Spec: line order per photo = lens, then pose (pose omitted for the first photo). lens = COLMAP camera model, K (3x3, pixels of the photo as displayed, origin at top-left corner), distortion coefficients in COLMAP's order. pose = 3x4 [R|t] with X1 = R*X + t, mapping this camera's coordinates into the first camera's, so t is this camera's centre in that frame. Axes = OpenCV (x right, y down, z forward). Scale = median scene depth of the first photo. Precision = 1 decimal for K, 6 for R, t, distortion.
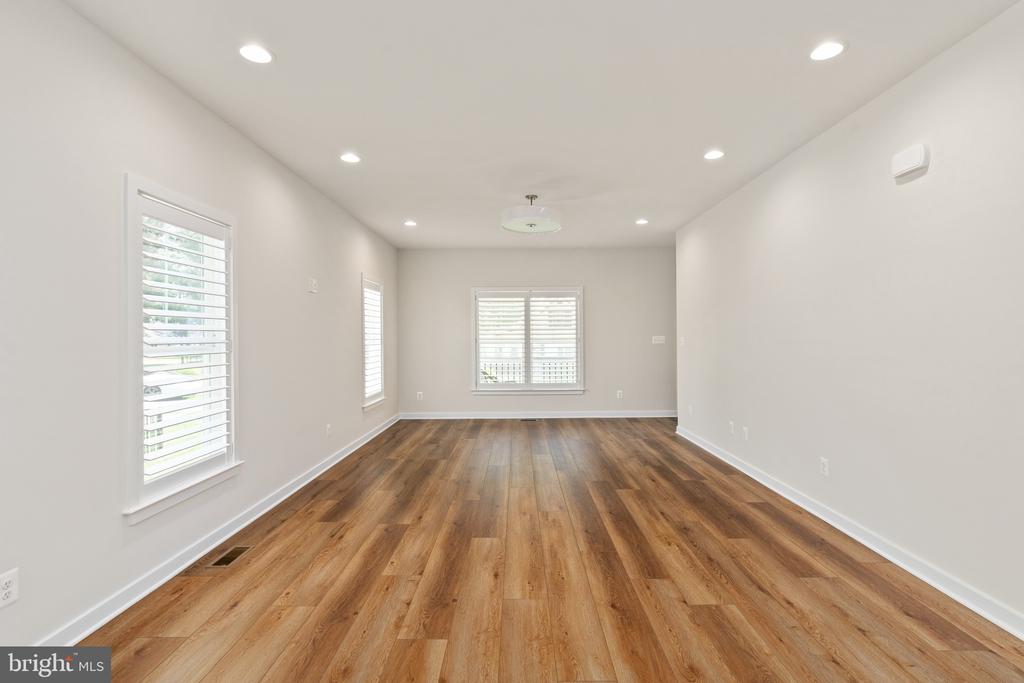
lens RADIAL K [[490.3, 0, 521.7], [0, 490.3, 336.7], [0, 0, 1]] dist [-0.008167, 0.000886]
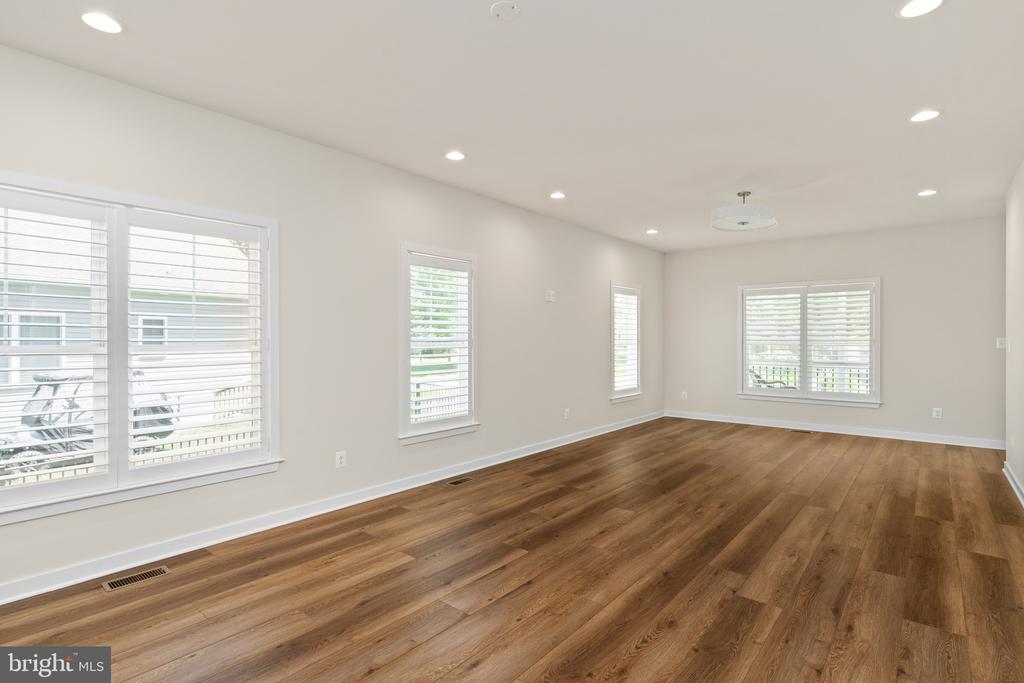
lens RADIAL K [[519.3, 0, 520.0], [0, 519.3, 340.7], [0, 0, 1]] dist [-0.004299, 0.000927]
pose [[0.771289, 0.010120, -0.636404, 0.468645], [-0.004456, 0.999935, 0.010500, -0.004781], [0.636469, -0.005263, 0.771284, -0.104518]]
